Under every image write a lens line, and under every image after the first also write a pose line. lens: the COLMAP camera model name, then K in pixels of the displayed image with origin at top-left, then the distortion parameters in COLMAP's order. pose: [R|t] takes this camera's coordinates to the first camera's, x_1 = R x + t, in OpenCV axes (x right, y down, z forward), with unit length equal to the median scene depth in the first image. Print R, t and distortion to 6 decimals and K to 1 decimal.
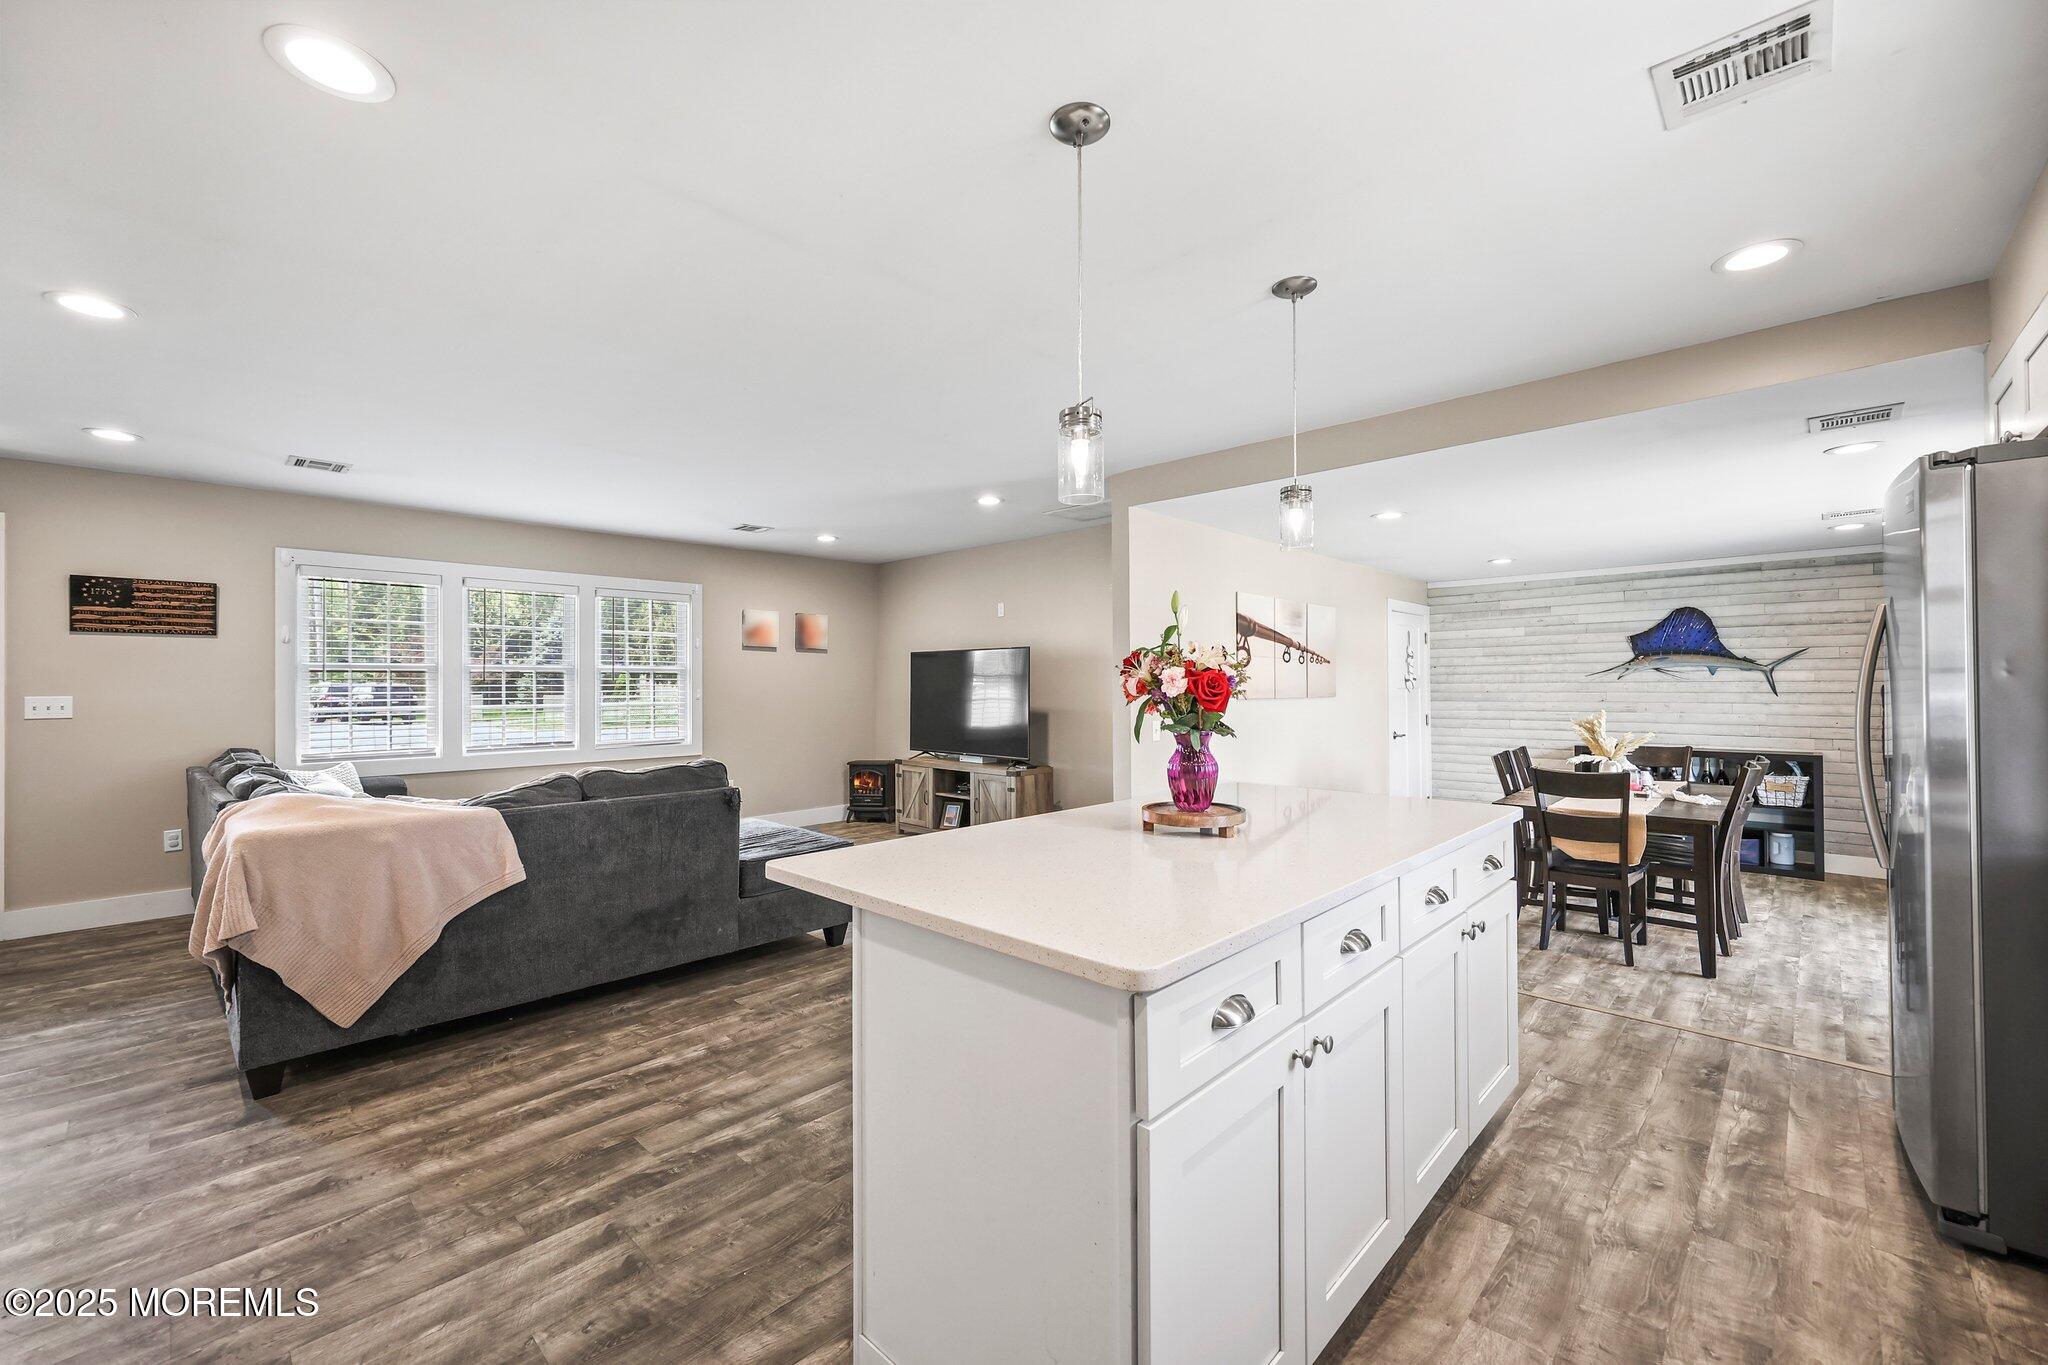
lens RADIAL K [[827.6, 0, 1027.2], [0, 827.6, 677.9], [0, 0, 1]] dist [0.000851, -0.000265]
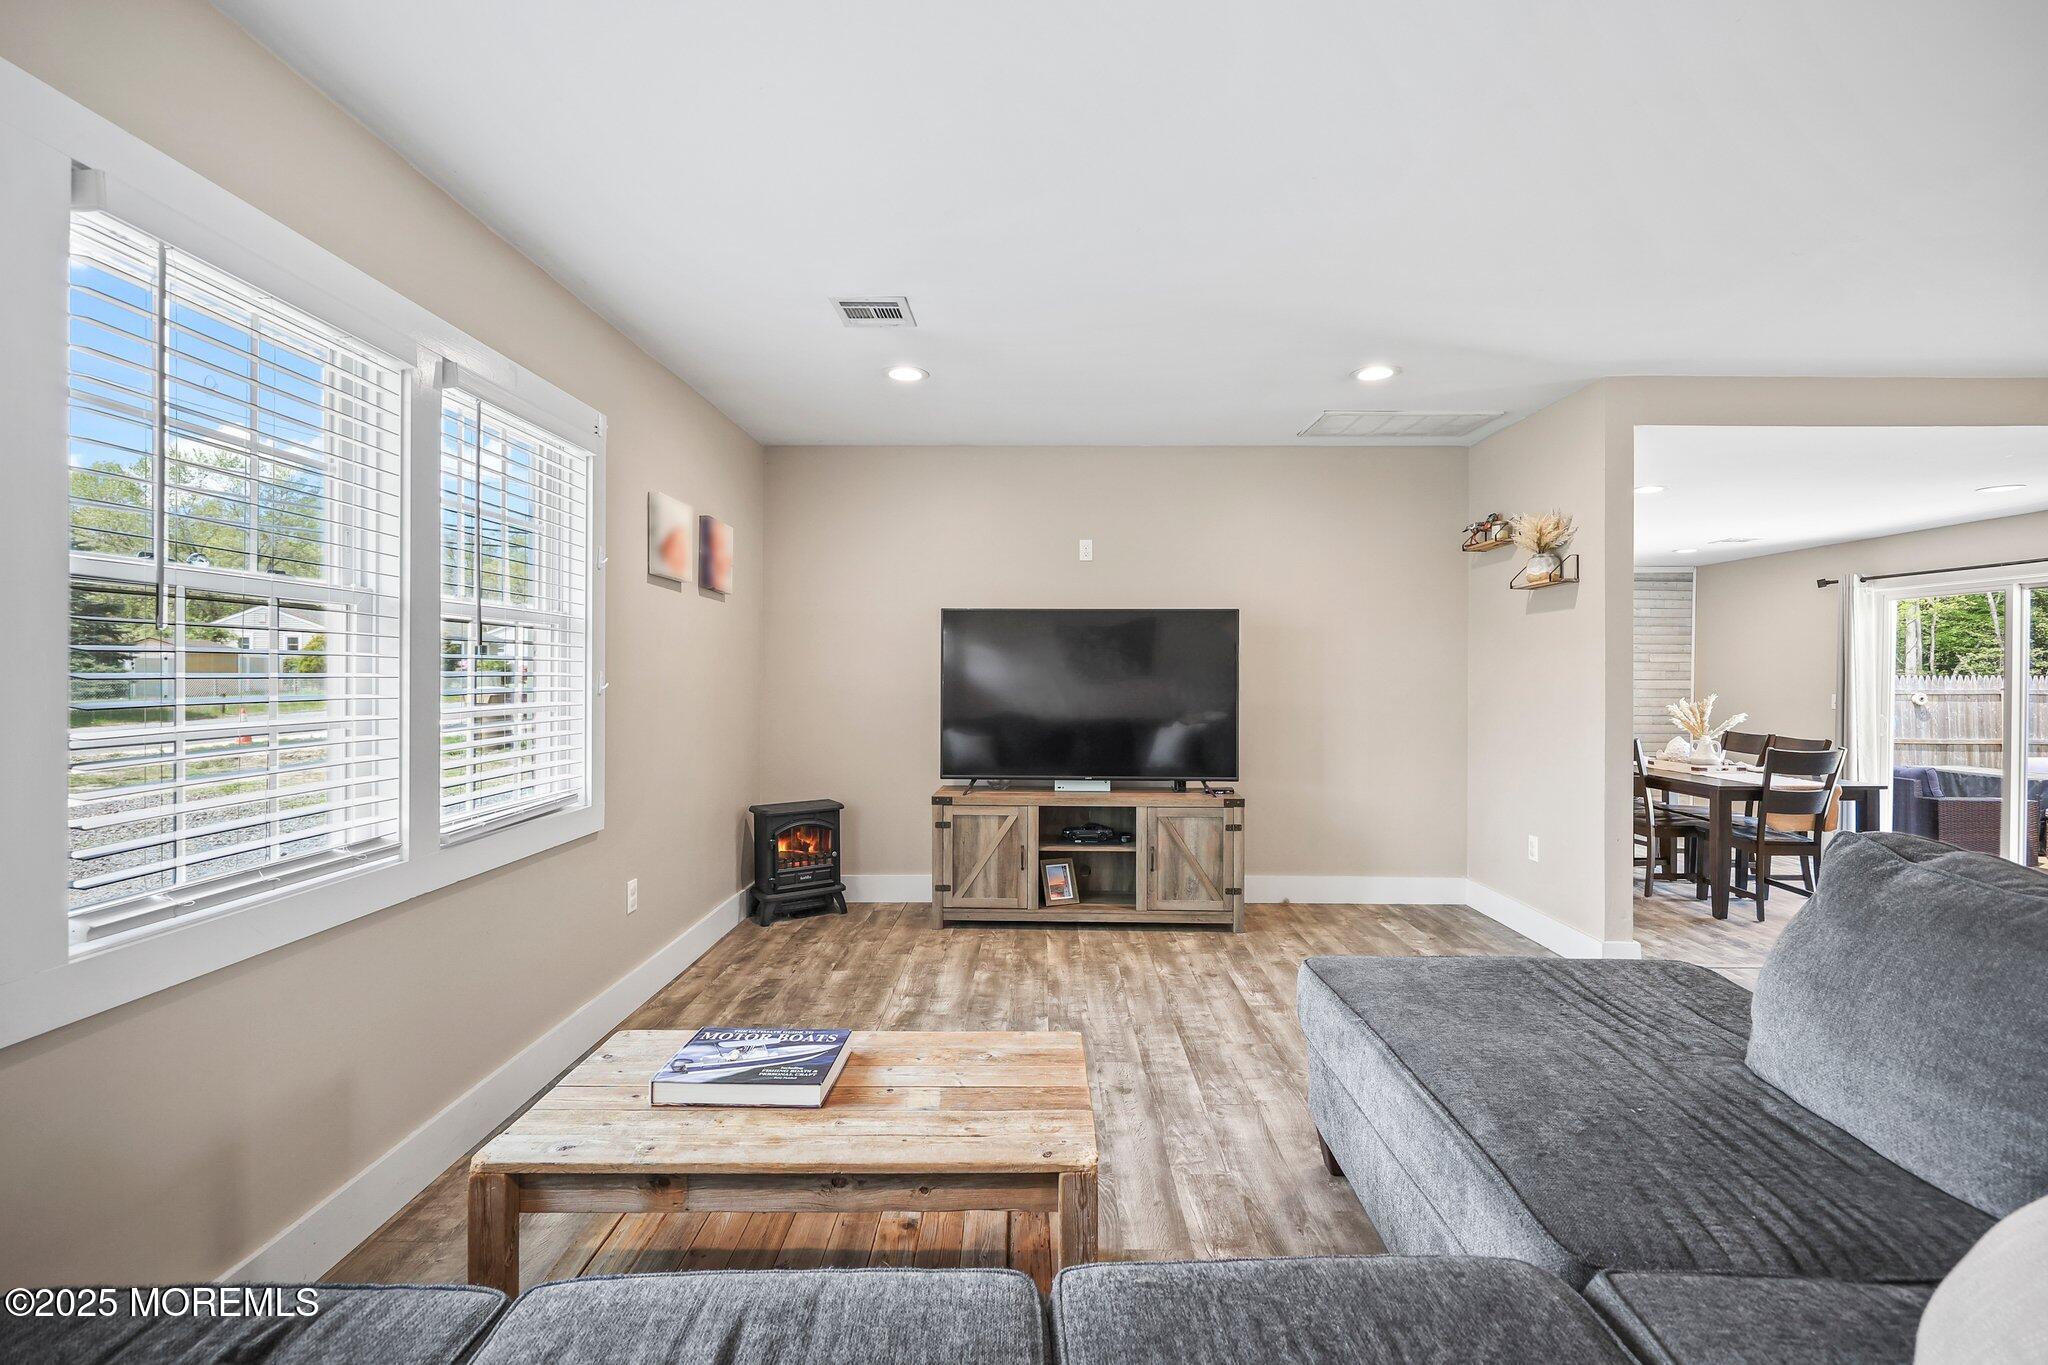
lens RADIAL K [[892.6, 0, 1032.7], [0, 892.6, 672.1], [0, 0, 1]] dist [0.001720, 0.000403]
pose [[0.722325, 0.005052, 0.691536, -0.781178], [-0.011911, 0.999916, 0.005136, 0.013818], [-0.691452, -0.011947, 0.722324, 0.759818]]
